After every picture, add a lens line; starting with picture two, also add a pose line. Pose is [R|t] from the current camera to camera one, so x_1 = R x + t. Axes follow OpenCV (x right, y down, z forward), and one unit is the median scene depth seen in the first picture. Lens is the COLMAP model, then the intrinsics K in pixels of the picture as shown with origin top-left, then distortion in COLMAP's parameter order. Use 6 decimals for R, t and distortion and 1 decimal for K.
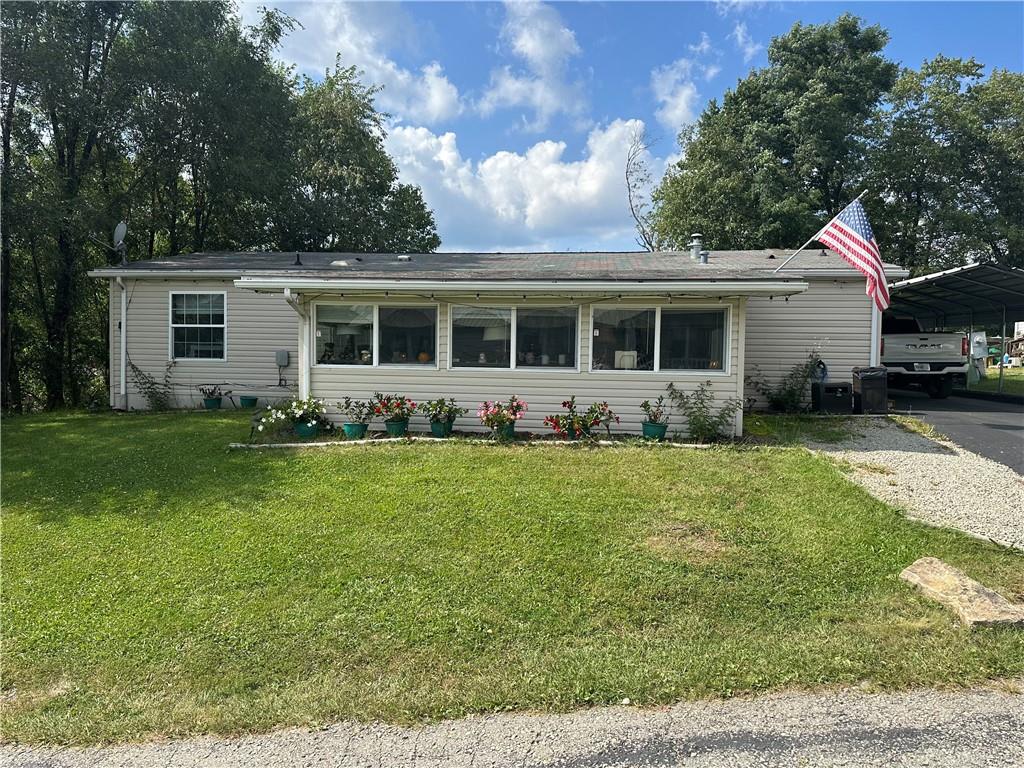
lens RADIAL K [[742.3, 0, 512.3], [0, 742.3, 383.9], [0, 0, 1]] dist [0.033446, -0.000577]
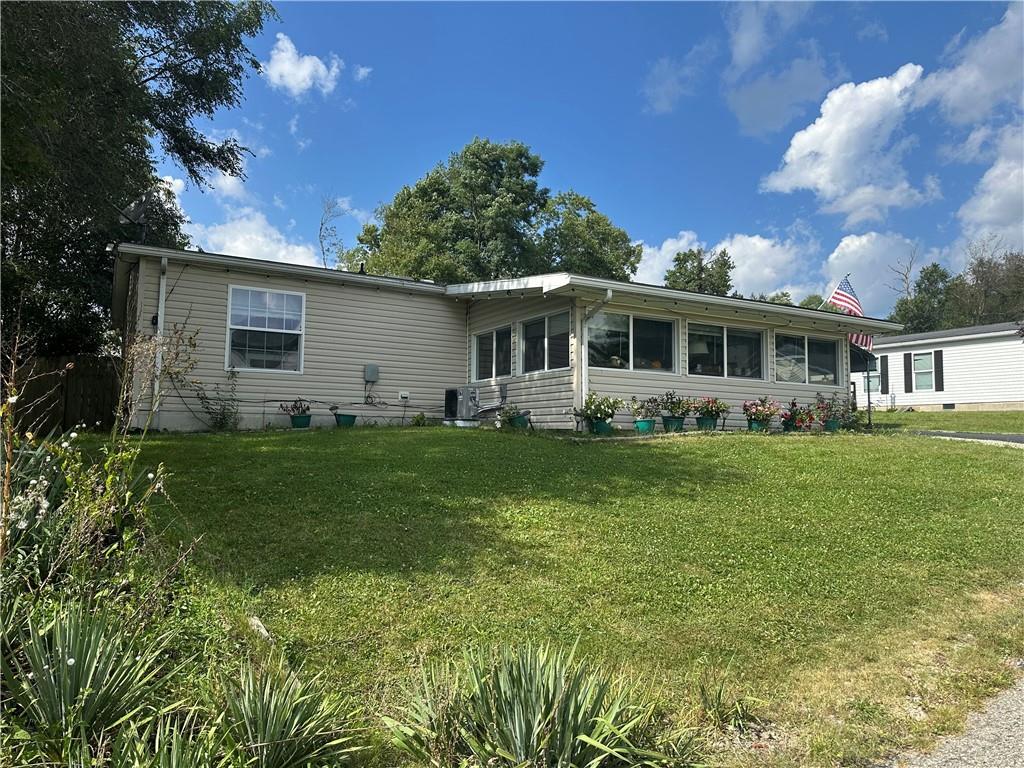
lens RADIAL K [[717.5, 0, 562.6], [0, 717.5, 385.4], [0, 0, 1]] dist [0.061930, 0.001142]
pose [[0.806410, 0.038282, 0.590116, -0.630589], [0.023365, 0.995061, -0.096480, 0.068691], [-0.590895, 0.091590, 0.801533, 0.168405]]
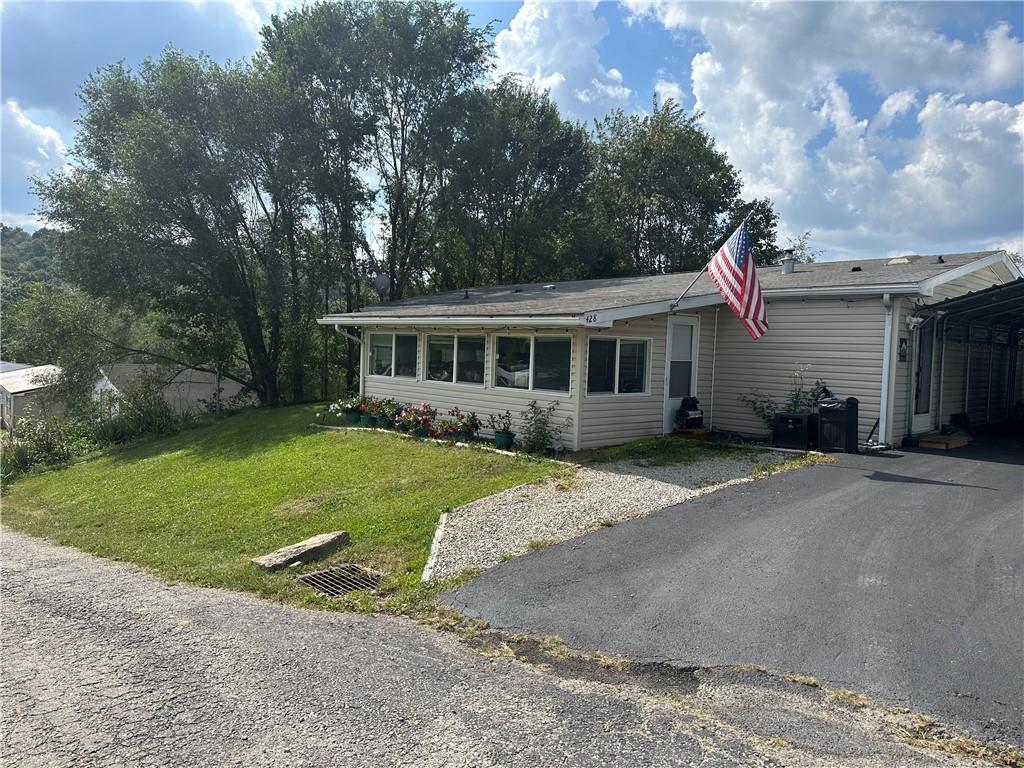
lens RADIAL K [[730.4, 0, 516.1], [0, 730.4, 386.4], [0, 0, 1]] dist [0.058886, -0.111509]
pose [[0.746545, 0.044791, -0.663825, 0.680936], [-0.042256, 0.998909, 0.019880, -0.033019], [0.663992, 0.013209, 0.747623, 0.085789]]
